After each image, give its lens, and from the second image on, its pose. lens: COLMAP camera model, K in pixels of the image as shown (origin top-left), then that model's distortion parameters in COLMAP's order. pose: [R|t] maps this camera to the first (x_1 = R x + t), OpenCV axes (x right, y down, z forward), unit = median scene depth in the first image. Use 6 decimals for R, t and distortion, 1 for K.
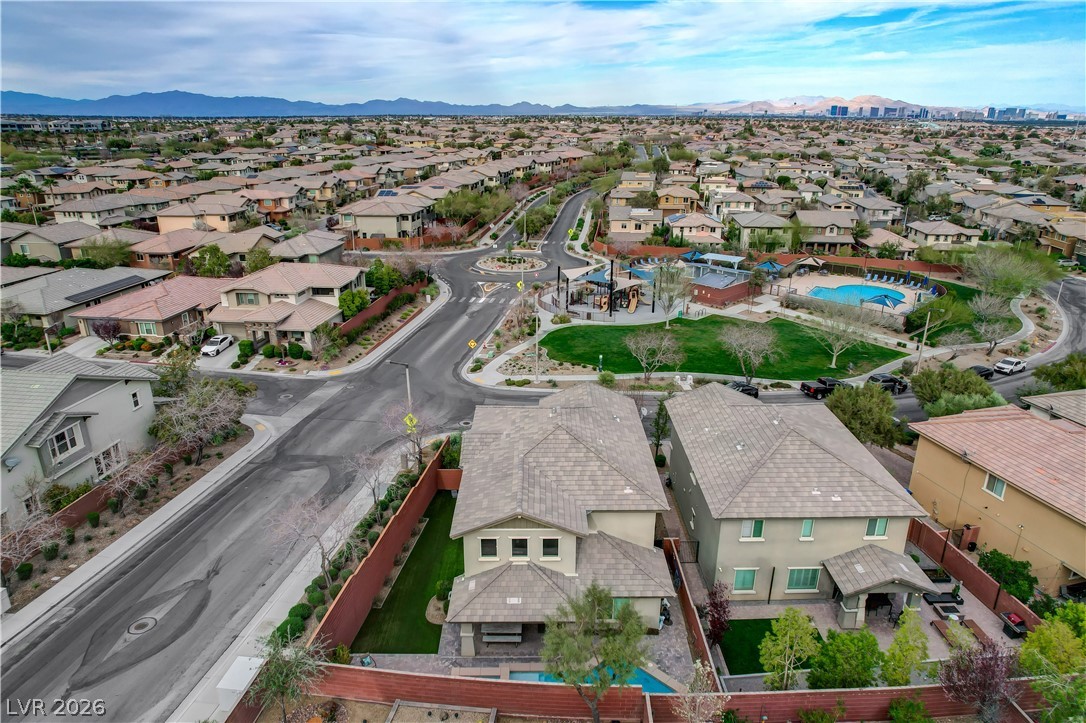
lens RADIAL K [[701.0, 0, 543.5], [0, 701.0, 360.3], [0, 0, 1]] dist [-0.052982, 0.028795]
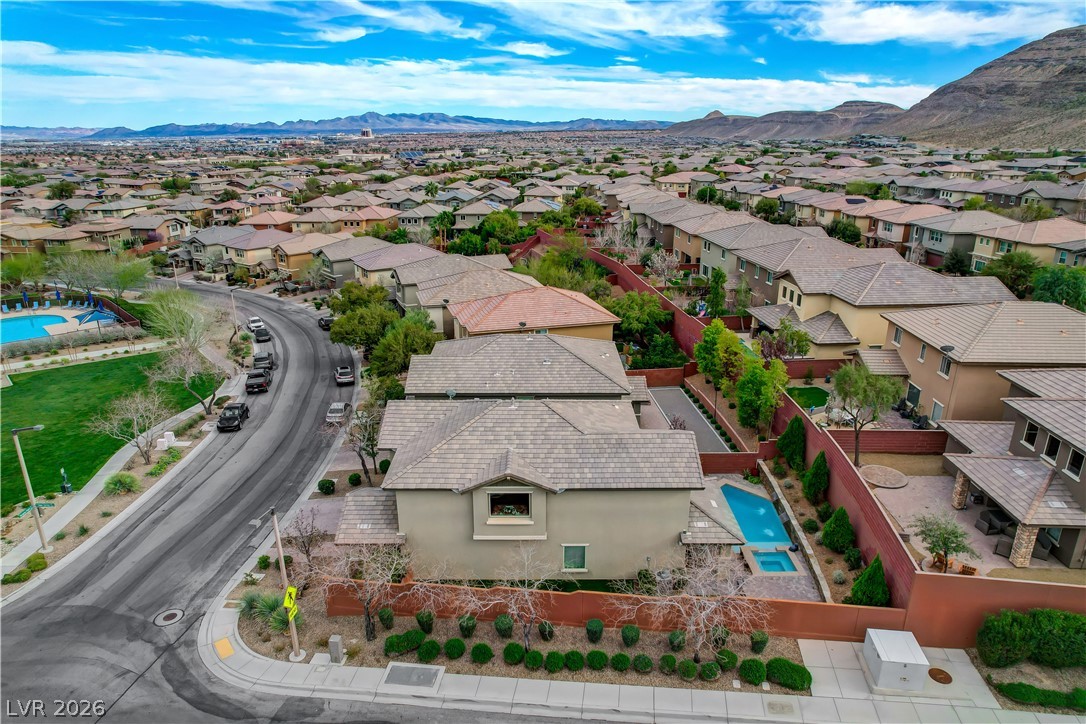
lens RADIAL K [[694.6, 0, 544.6], [0, 694.6, 361.7], [0, 0, 1]] dist [-0.079346, 0.071966]
pose [[0.003797, -0.319741, 0.947497, -0.229979], [0.346078, 0.889373, 0.298740, -0.061992], [-0.938198, 0.326774, 0.114032, 0.246625]]
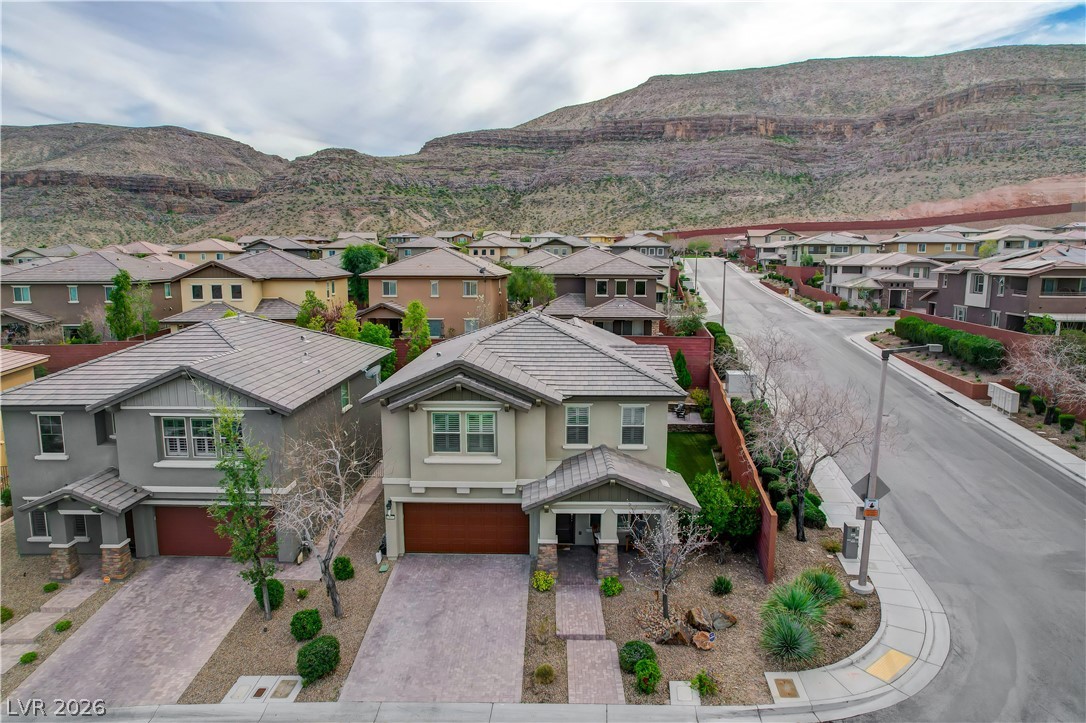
lens RADIAL K [[693.9, 0, 544.2], [0, 693.9, 362.1], [0, 0, 1]] dist [-0.077637, 0.072264]
pose [[-0.999828, -0.003213, 0.018258, 0.000385], [0.005968, 0.876646, 0.481098, -0.061356], [-0.017552, 0.481125, -0.876477, 0.474079]]
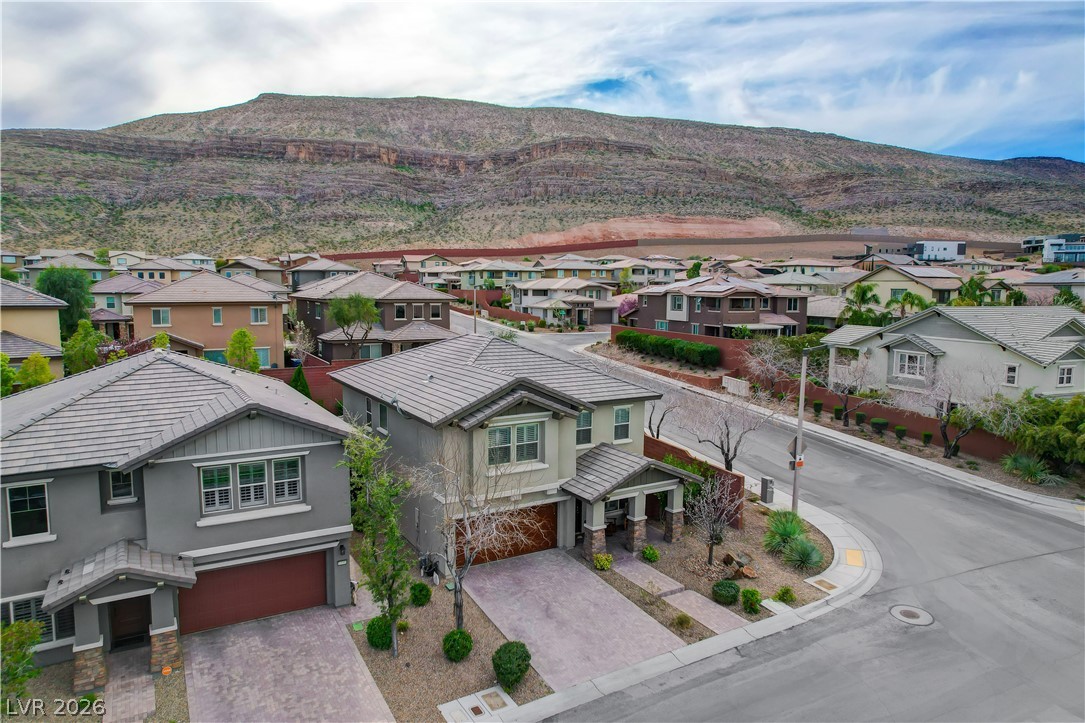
lens RADIAL K [[693.9, 0, 544.1], [0, 693.9, 361.2], [0, 0, 1]] dist [-0.079346, 0.071966]
pose [[-0.861720, 0.051319, -0.504782, 0.101670], [-0.181293, 0.898055, 0.400788, -0.060122], [0.473889, 0.436880, -0.764568, 0.469672]]
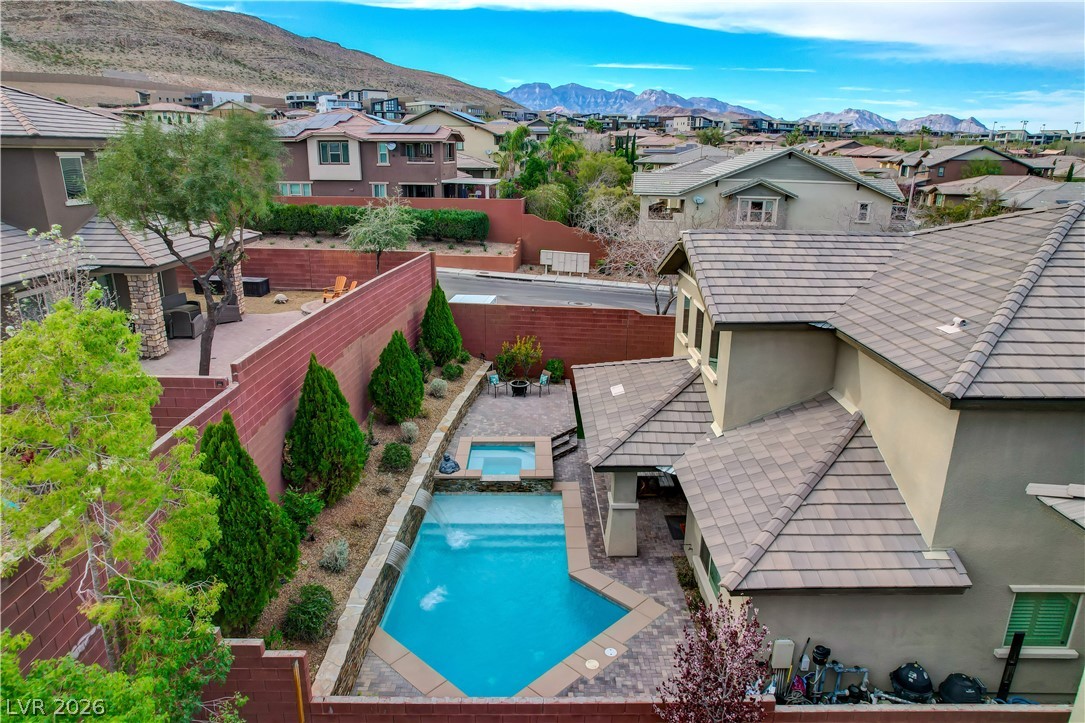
lens RADIAL K [[693.9, 0, 544.1], [0, 693.9, 361.2], [0, 0, 1]] dist [-0.079346, 0.071966]
pose [[0.007202, 0.296842, -0.954899, 0.106073], [-0.356102, 0.893084, 0.274940, 0.047525], [0.934419, 0.338062, 0.112138, 0.207018]]
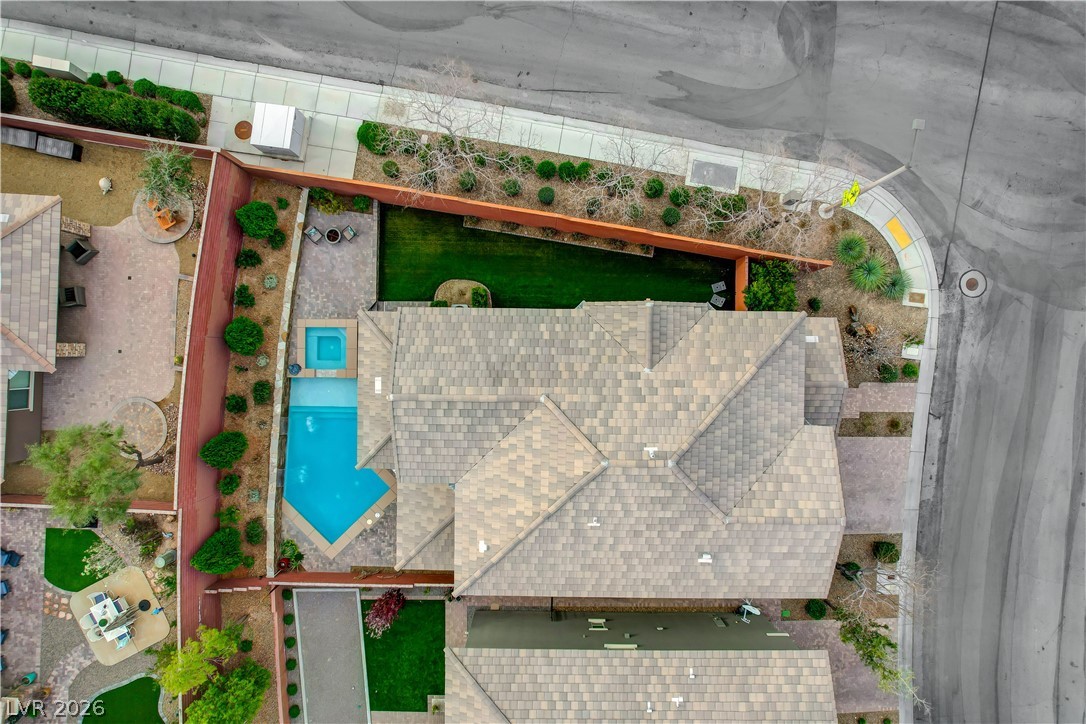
lens RADIAL K [[694.6, 0, 544.6], [0, 694.6, 361.7], [0, 0, 1]] dist [-0.079346, 0.071966]
pose [[-0.022493, 0.999656, 0.013486, -0.018578], [-0.347966, -0.020474, 0.937284, -0.121749], [0.937237, 0.016390, 0.348307, 0.209766]]
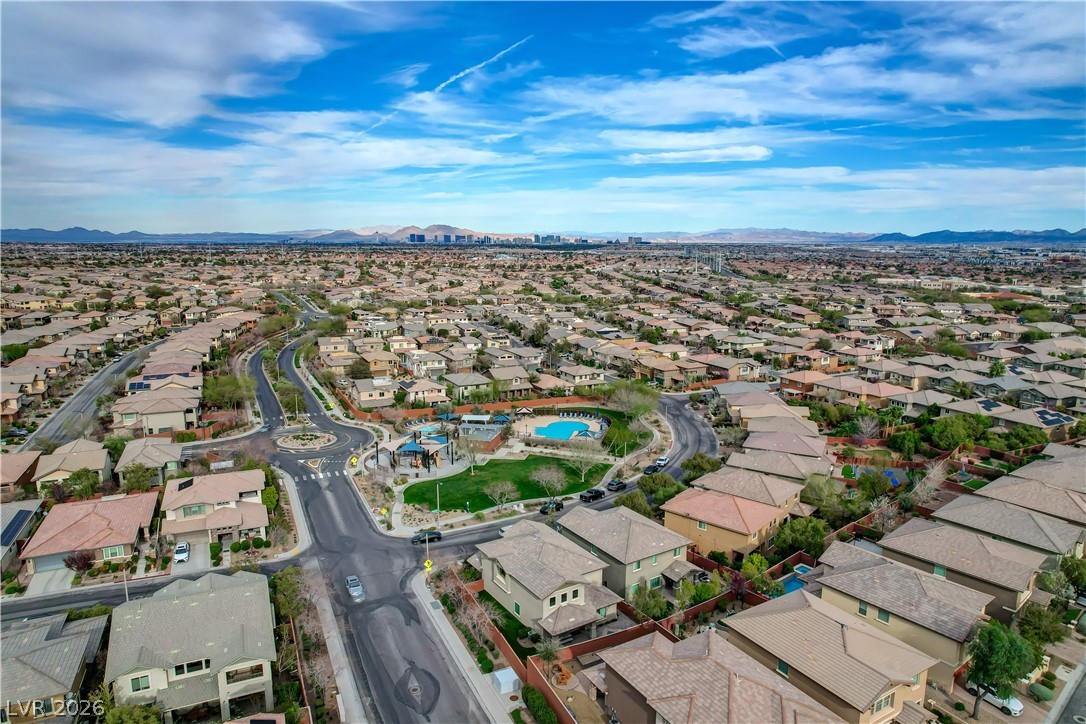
lens RADIAL K [[693.9, 0, 544.2], [0, 693.9, 362.6], [0, 0, 1]] dist [-0.077637, 0.072264]
pose [[0.845781, -0.092920, 0.525377, -0.277138], [0.178735, 0.977164, -0.114912, -0.051480], [-0.502702, 0.191094, 0.843074, -0.224230]]
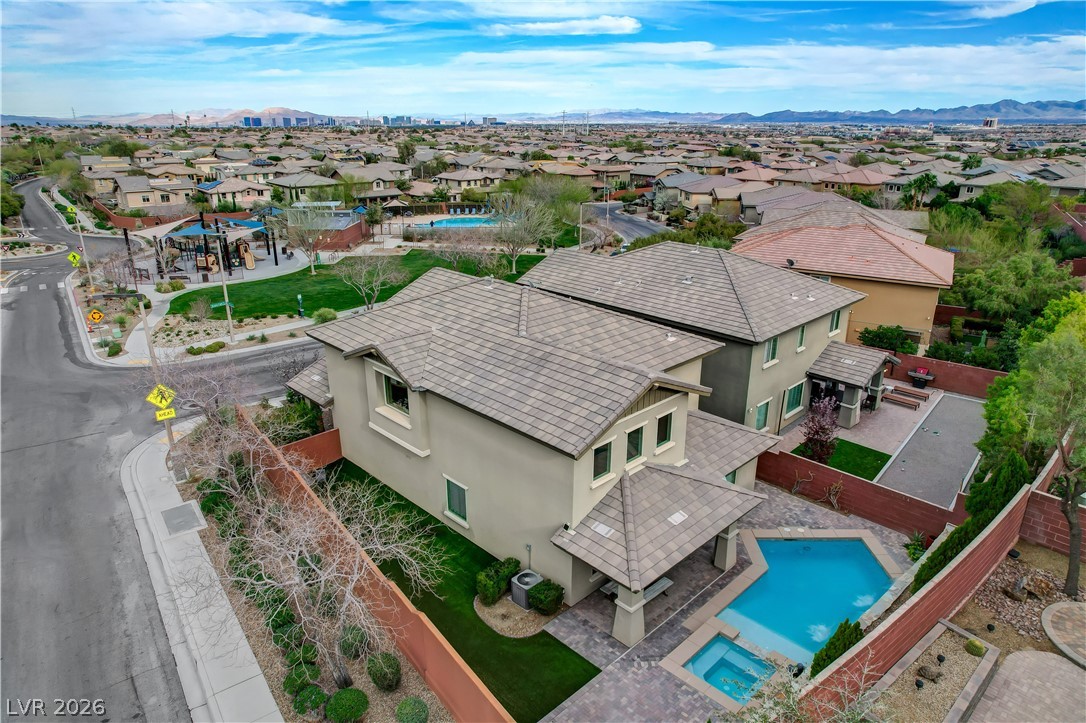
lens RADIAL K [[693.5, 0, 544.5], [0, 693.5, 366.7], [0, 0, 1]] dist [-0.077509, 0.069493]
pose [[0.719867, -0.235365, 0.652989, -0.111472], [0.236640, 0.967614, 0.087894, 0.032340], [-0.652528, 0.091252, 0.752250, 0.144035]]
